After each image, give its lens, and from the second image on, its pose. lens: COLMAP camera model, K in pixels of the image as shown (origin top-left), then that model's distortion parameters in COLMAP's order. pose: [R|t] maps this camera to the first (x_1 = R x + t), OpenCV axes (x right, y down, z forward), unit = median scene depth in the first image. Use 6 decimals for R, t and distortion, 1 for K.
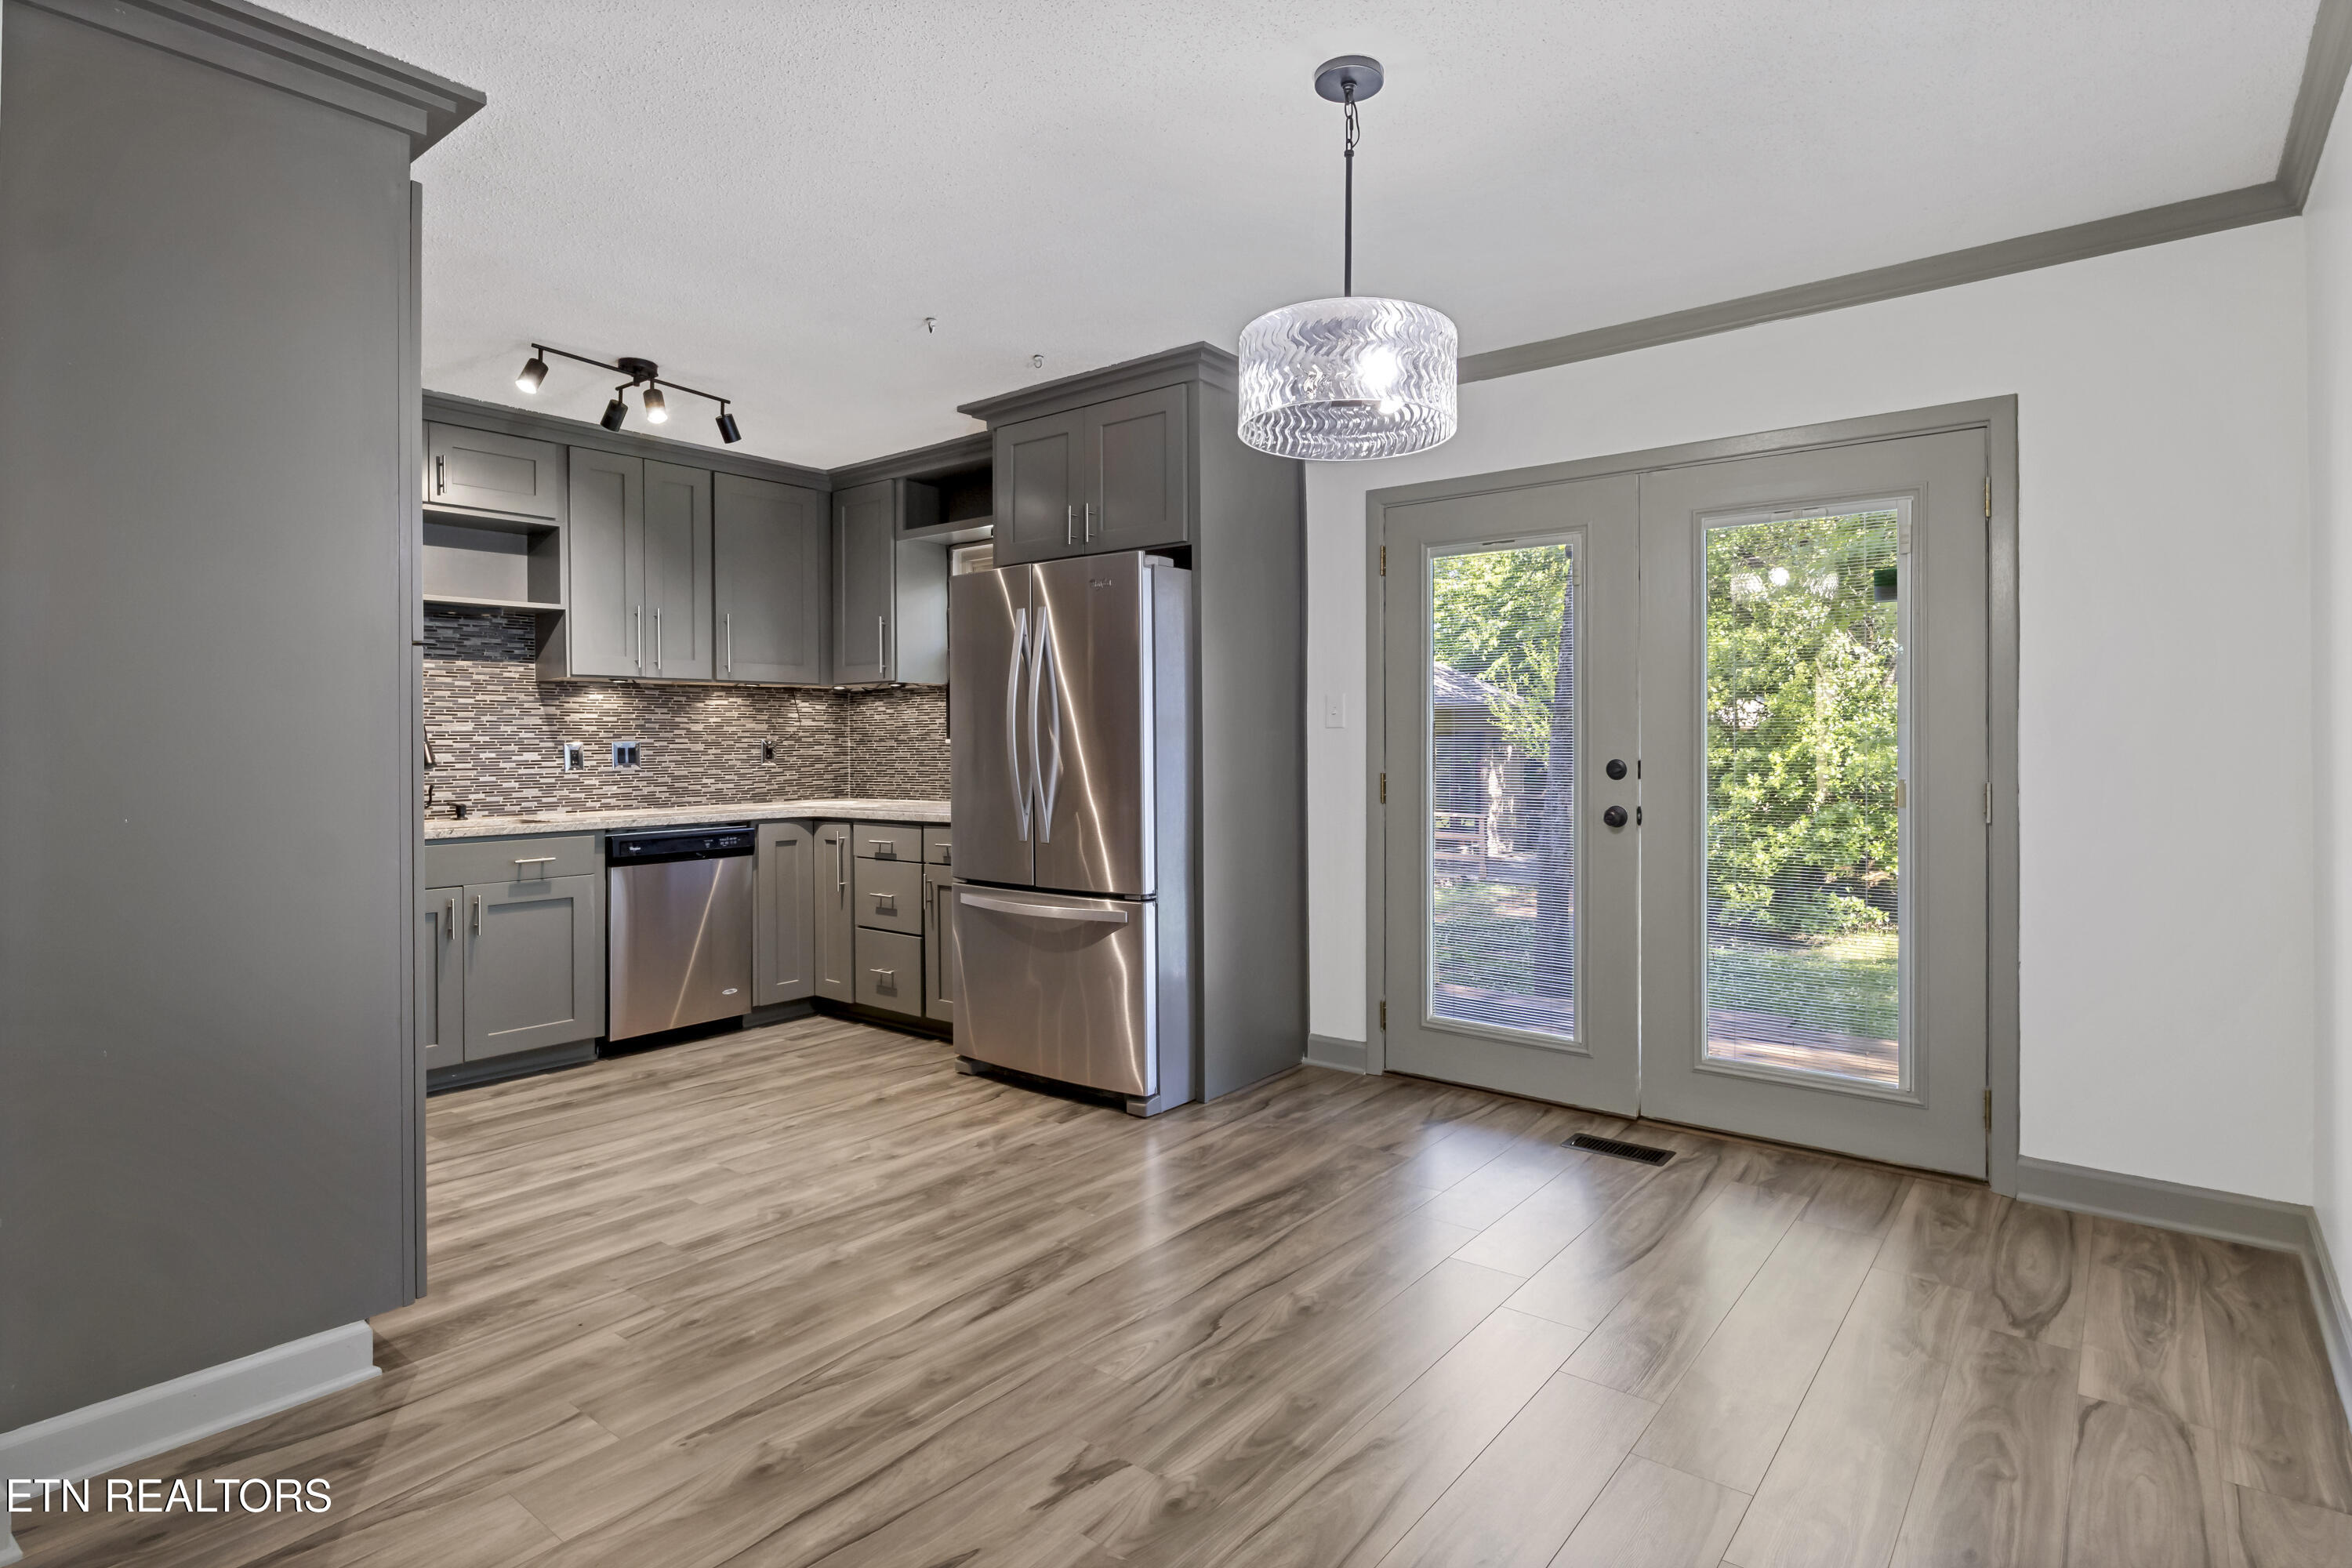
lens RADIAL K [[1201.5, 0, 1190.0], [0, 1201.5, 744.1], [0, 0, 1]] dist [-0.010997, 0.000137]
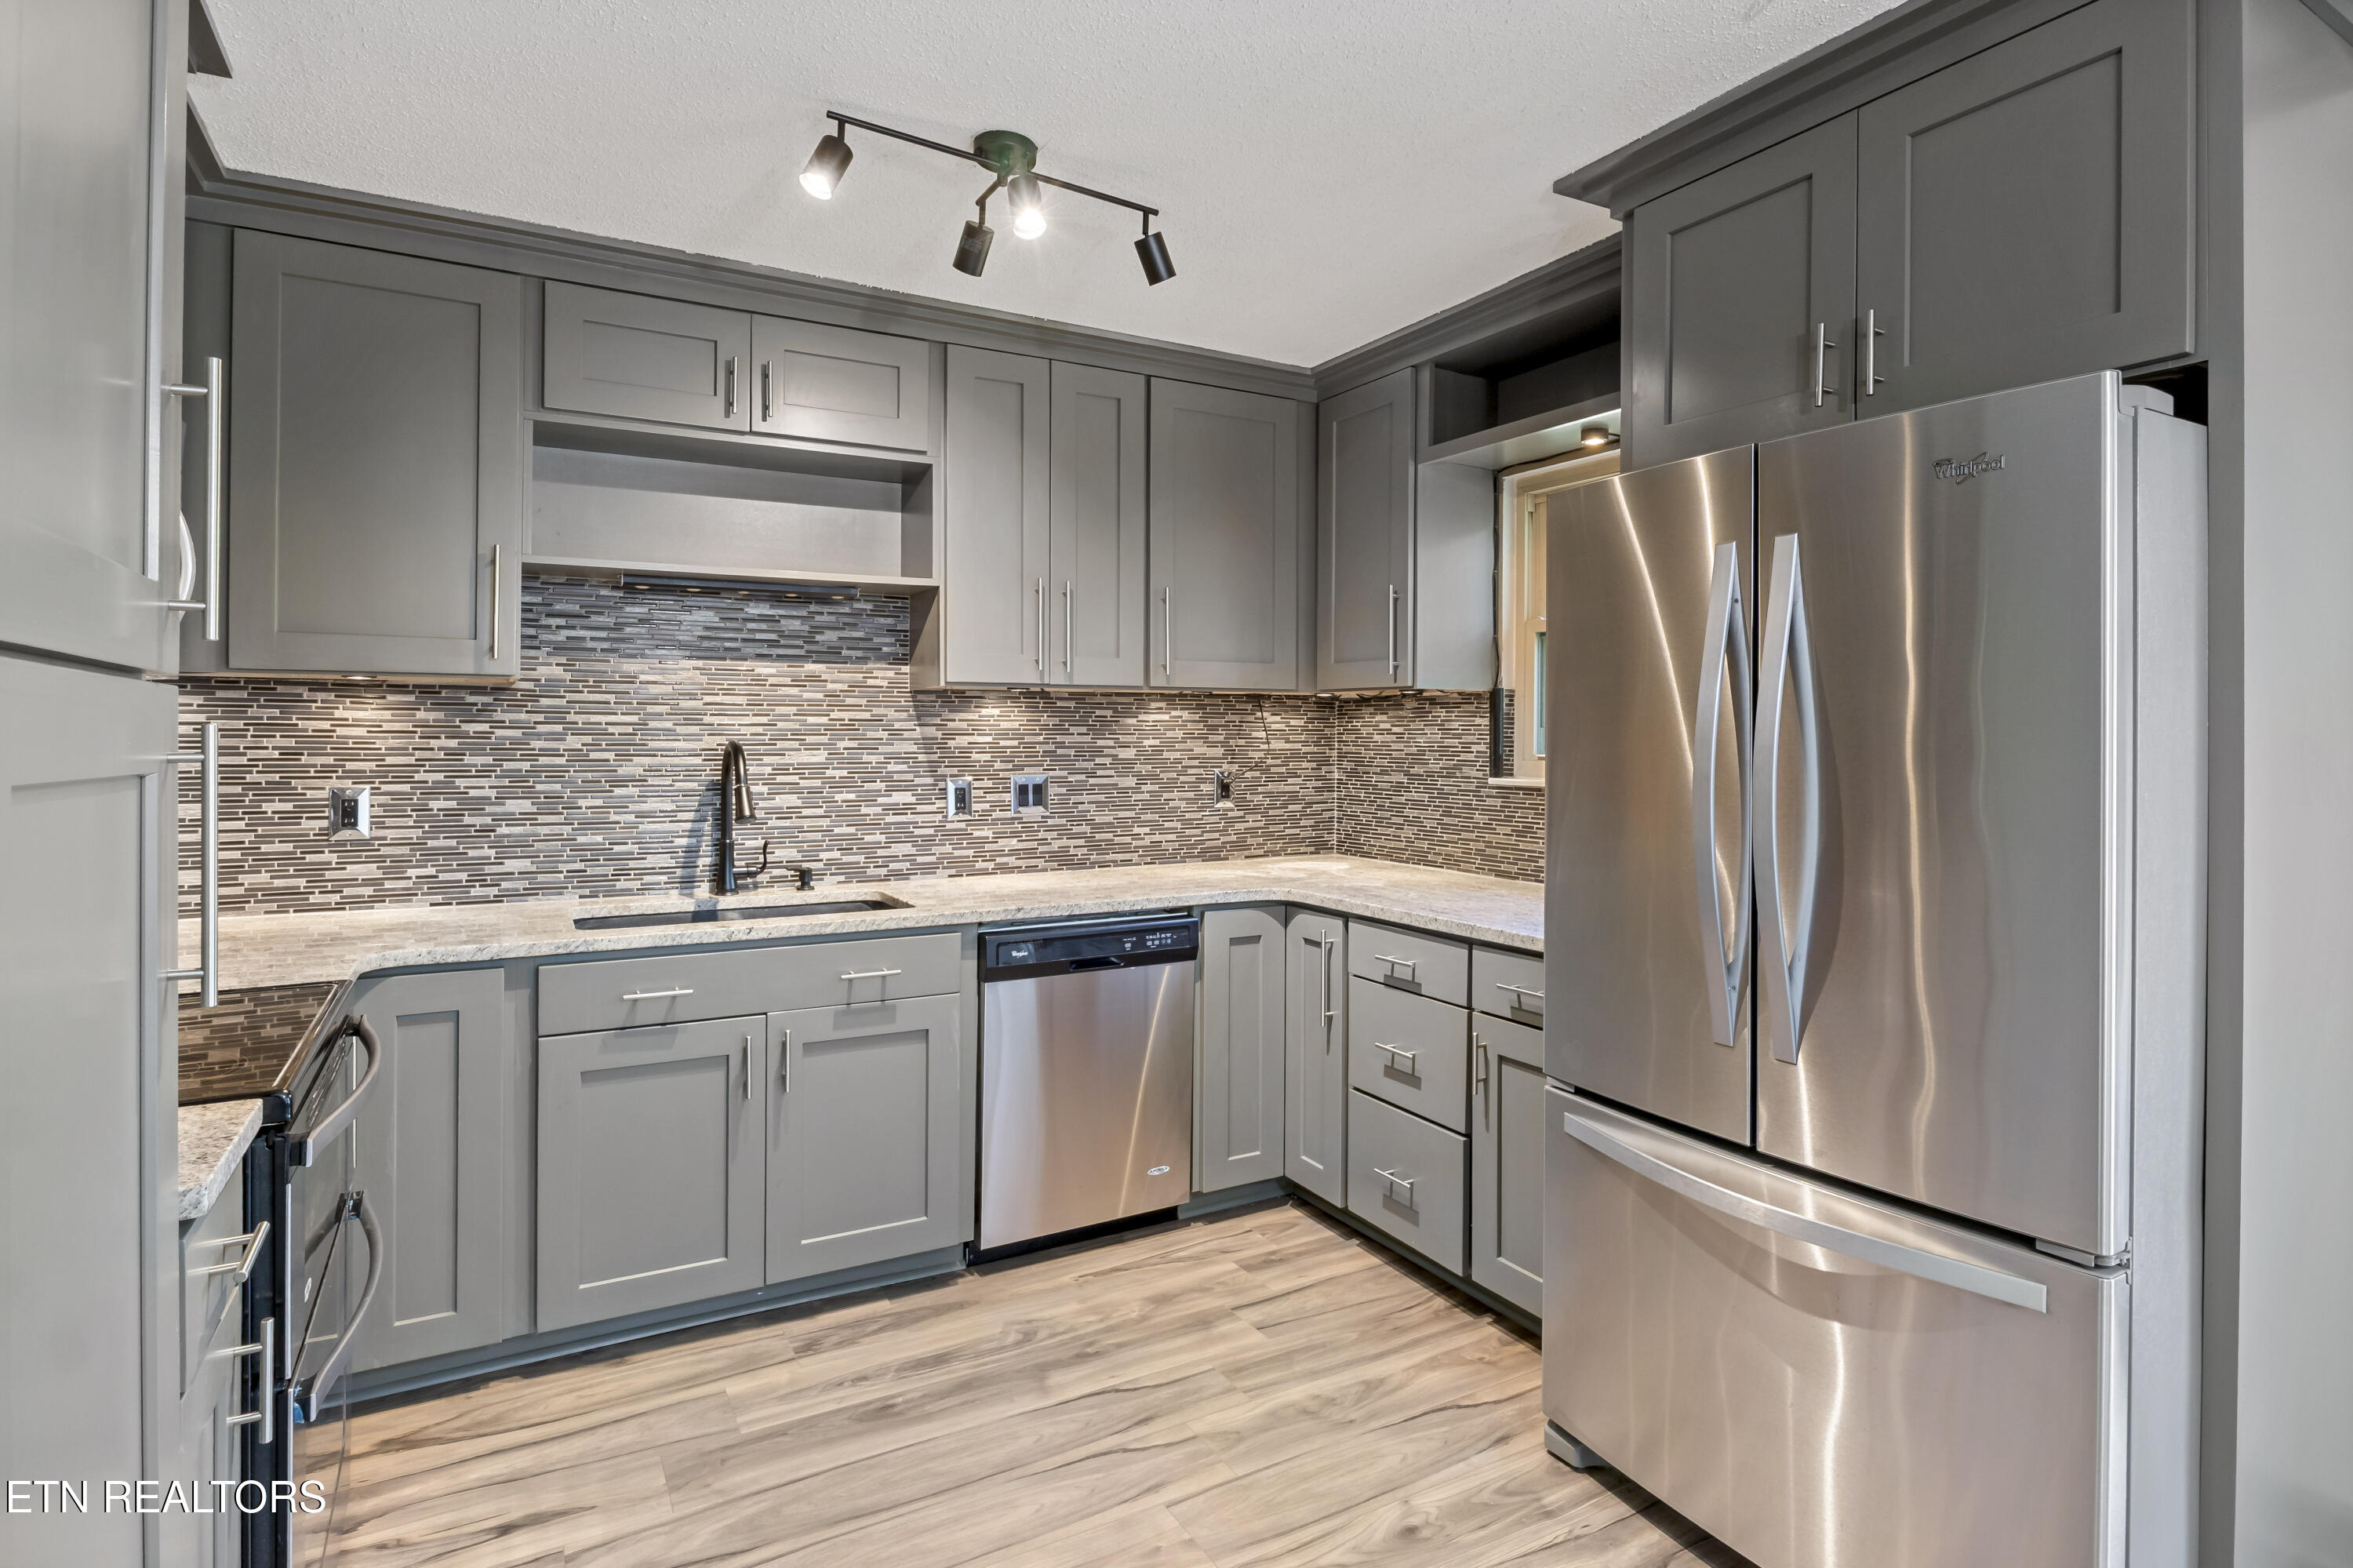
lens RADIAL K [[1202.1, 0, 1180.7], [0, 1202.1, 732.1], [0, 0, 1]] dist [-0.010997, 0.000137]
pose [[0.926117, 0.012115, -0.377041, -0.145657], [-0.012025, 0.999924, 0.002591, -0.035141], [0.377044, 0.002135, 0.926193, 0.447052]]
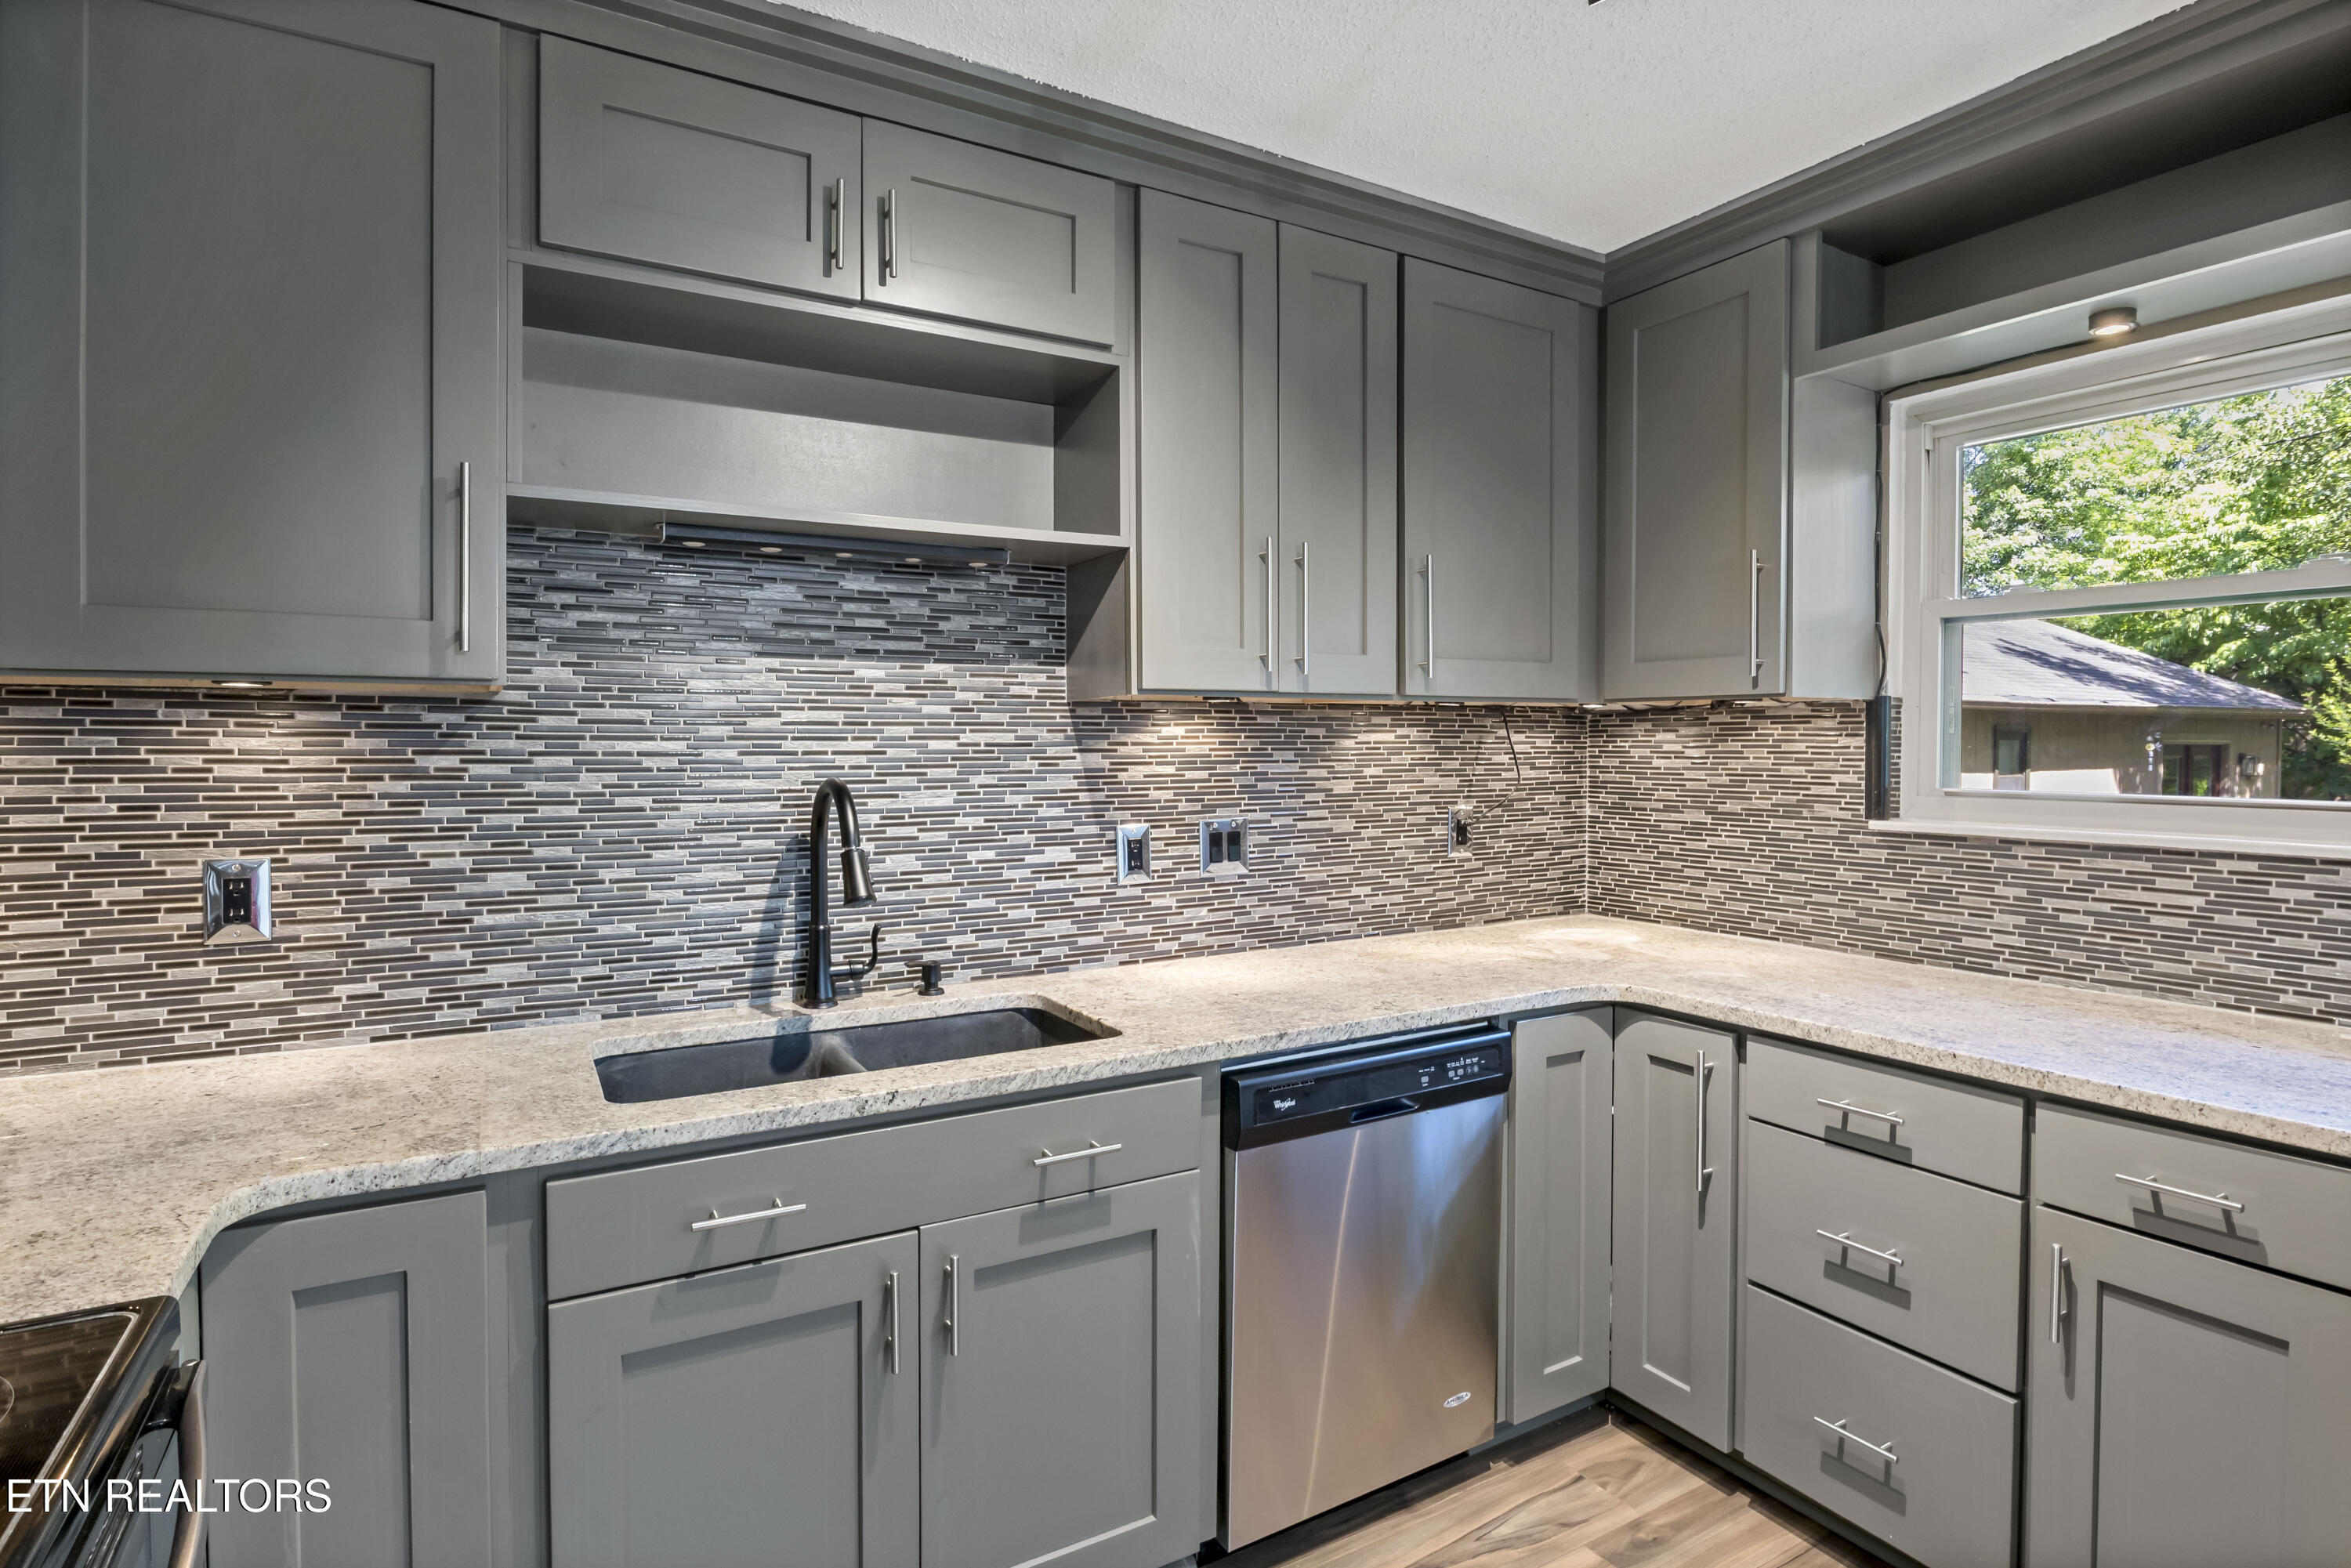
lens RADIAL K [[1201.0, 0, 1189.6], [0, 1201.0, 763.6], [0, 0, 1]] dist [-0.010997, 0.000137]
pose [[0.931547, 0.013776, -0.363359, -0.351698], [-0.007262, 0.999788, 0.019286, -0.040902], [0.363547, -0.015327, 0.931450, 0.613247]]
